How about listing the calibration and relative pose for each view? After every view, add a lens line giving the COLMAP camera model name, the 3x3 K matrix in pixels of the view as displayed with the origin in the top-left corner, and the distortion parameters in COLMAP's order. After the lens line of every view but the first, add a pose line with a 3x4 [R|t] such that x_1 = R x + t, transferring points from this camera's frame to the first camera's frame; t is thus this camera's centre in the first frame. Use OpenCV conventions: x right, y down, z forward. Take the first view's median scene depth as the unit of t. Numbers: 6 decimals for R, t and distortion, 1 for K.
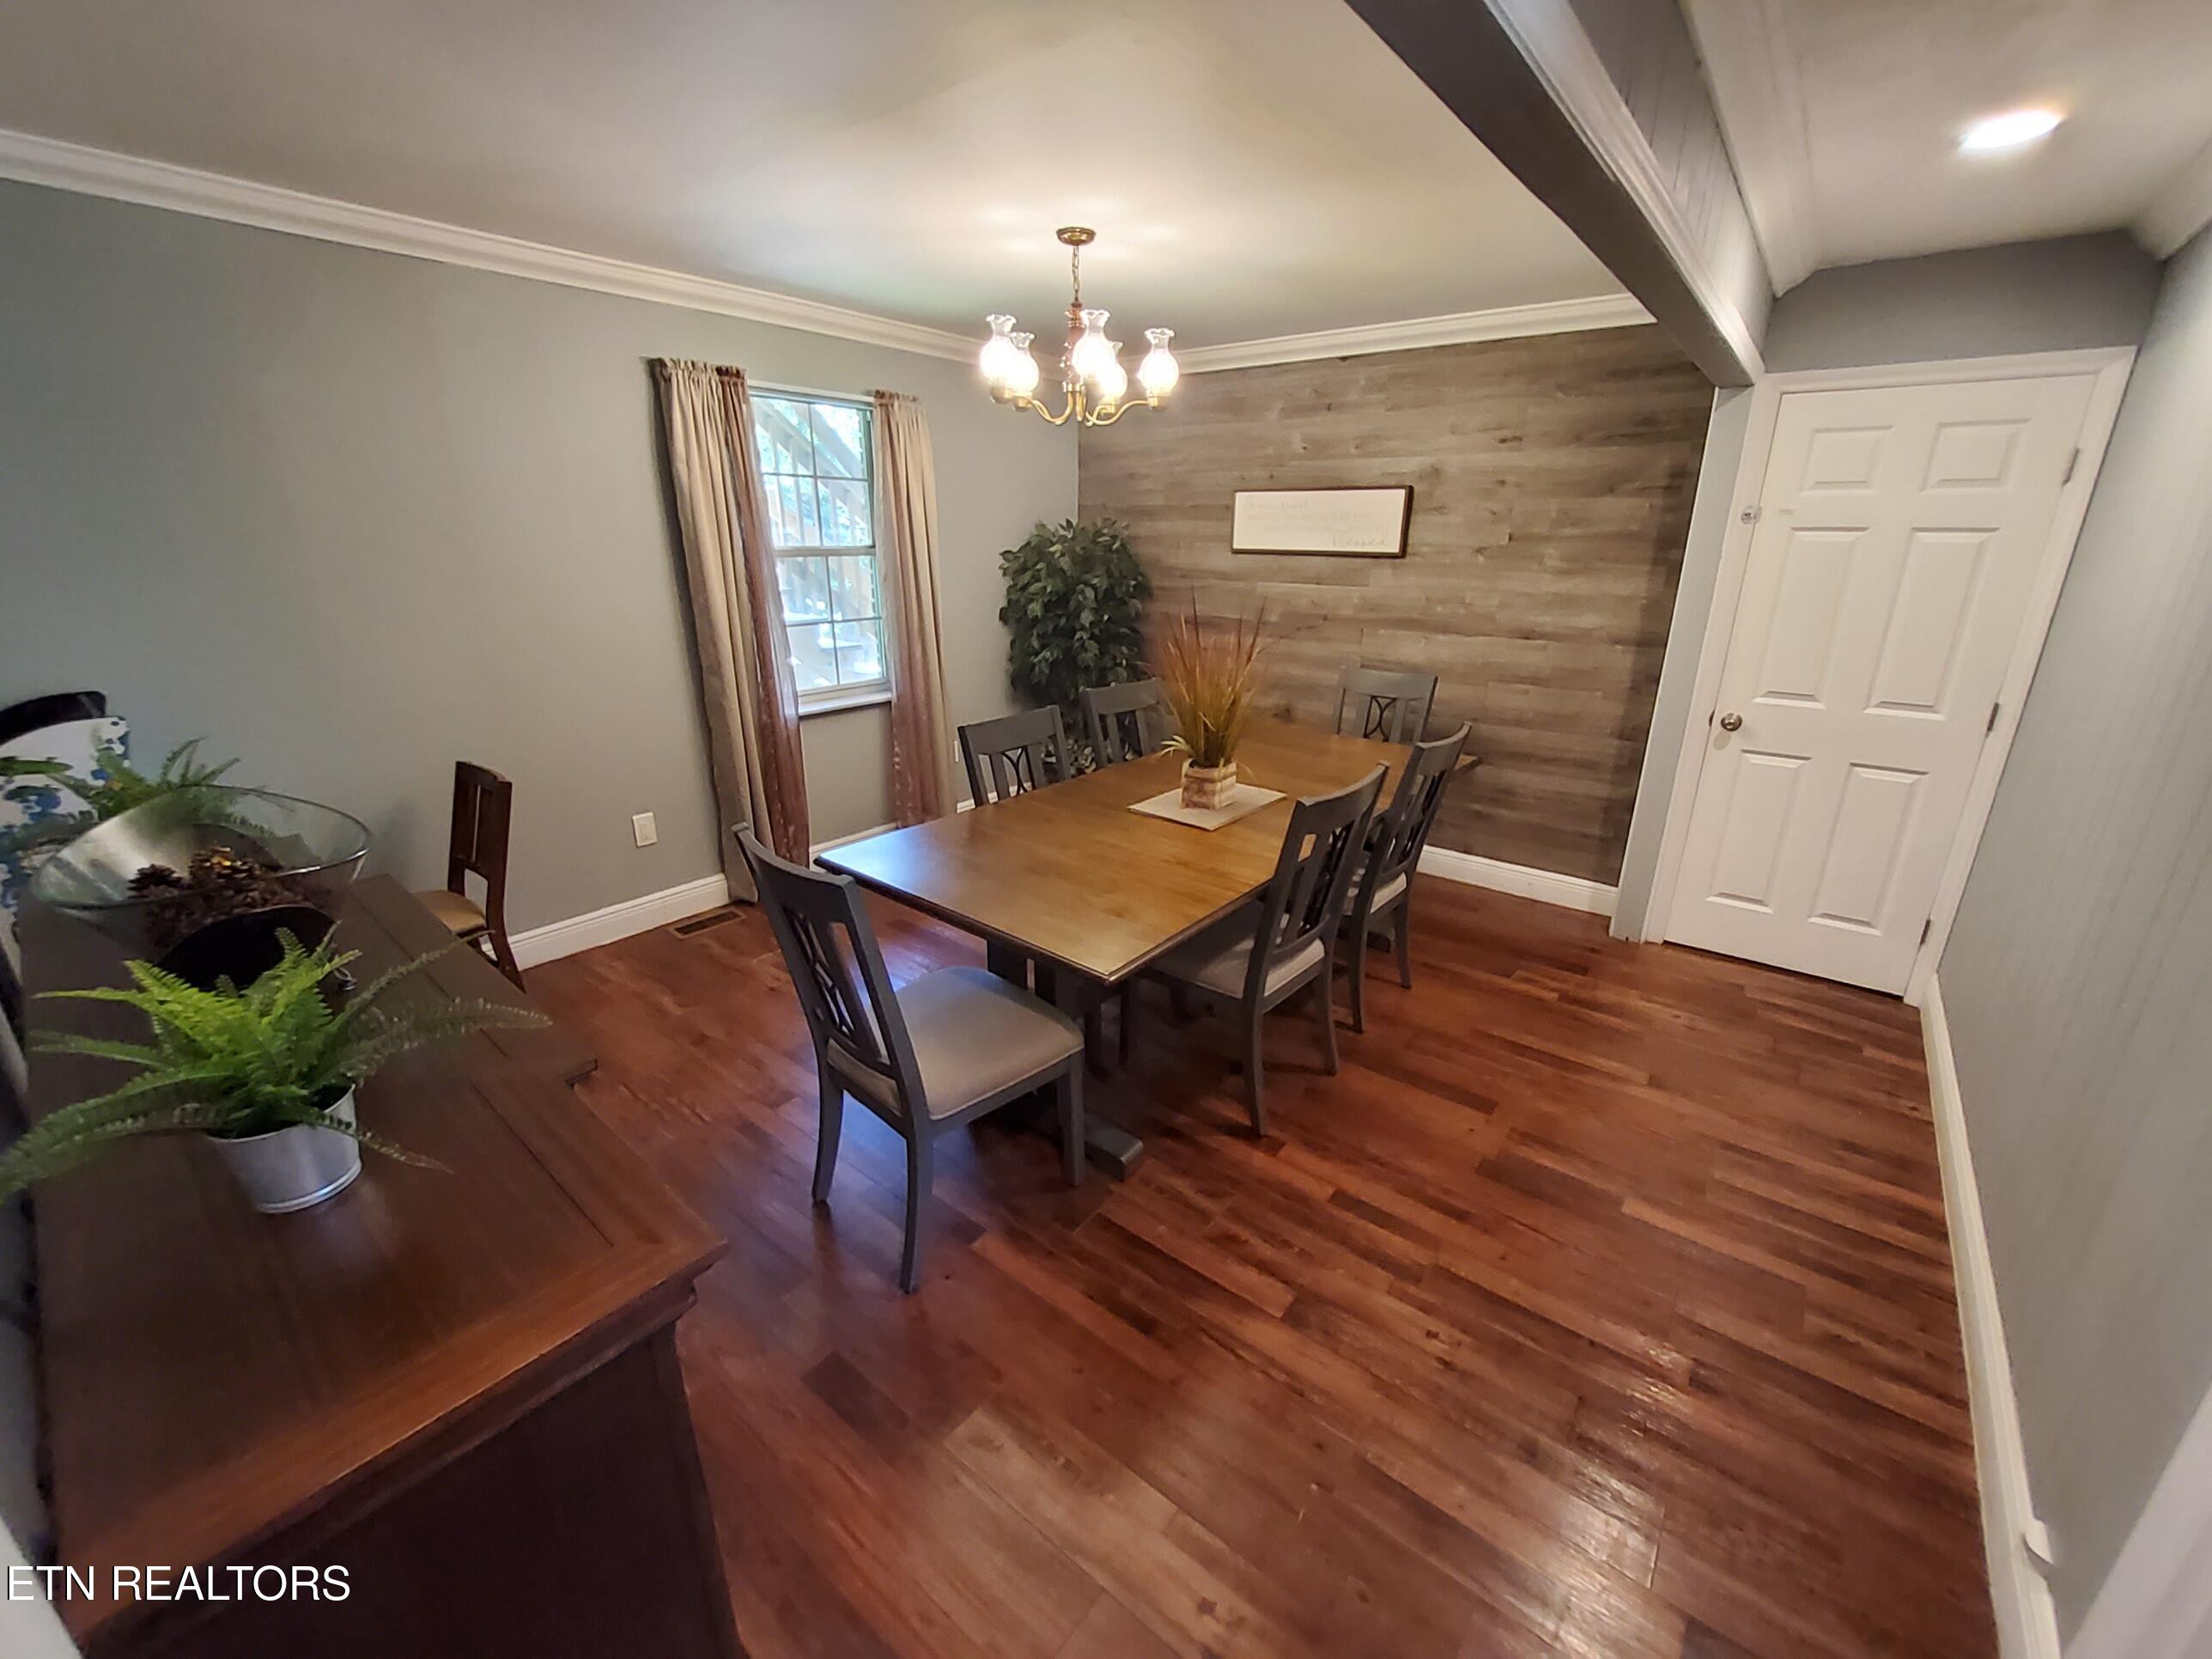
lens RADIAL K [[885.8, 0, 1116.4], [0, 885.8, 824.5], [0, 0, 1]] dist [0.001187, -0.004176]
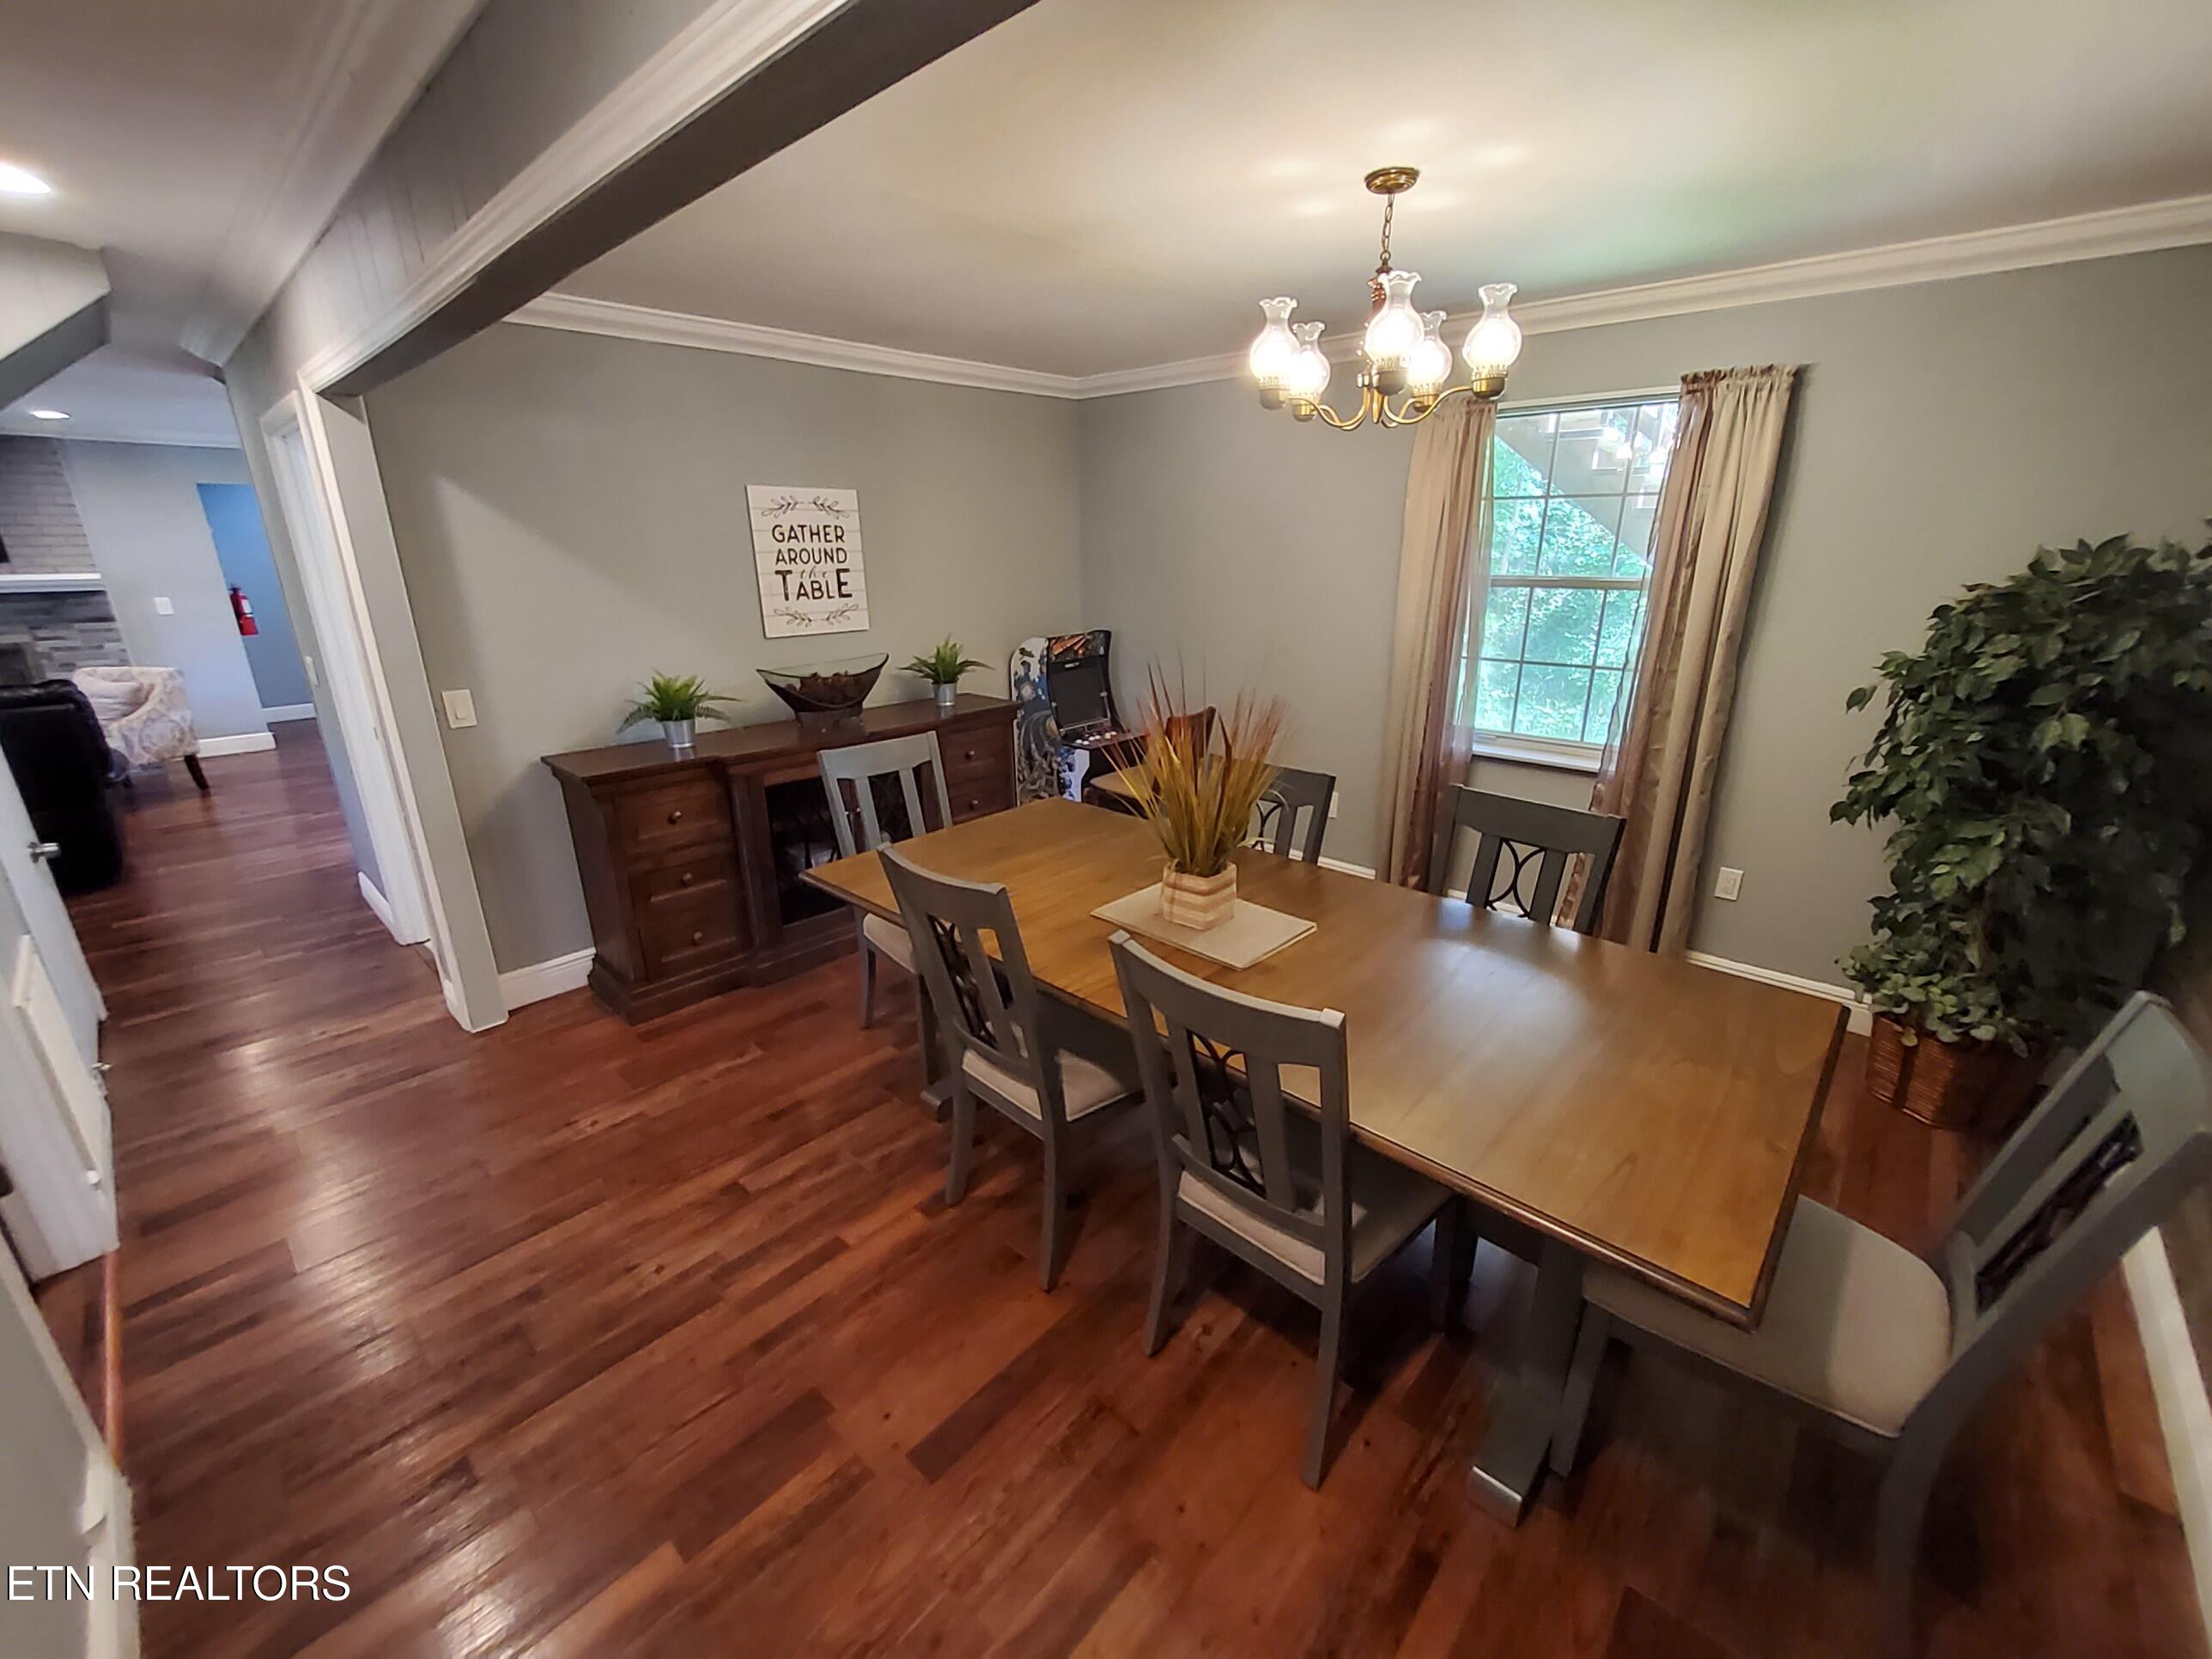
lens RADIAL K [[885.7, 0, 1092.8], [0, 885.7, 834.8], [0, 0, 1]] dist [-0.000992, 0.000060]
pose [[-0.069732, 0.321526, -0.944330, 0.943950], [-0.331388, 0.885408, 0.325935, -0.360779], [0.940914, 0.335668, 0.044809, 1.008319]]
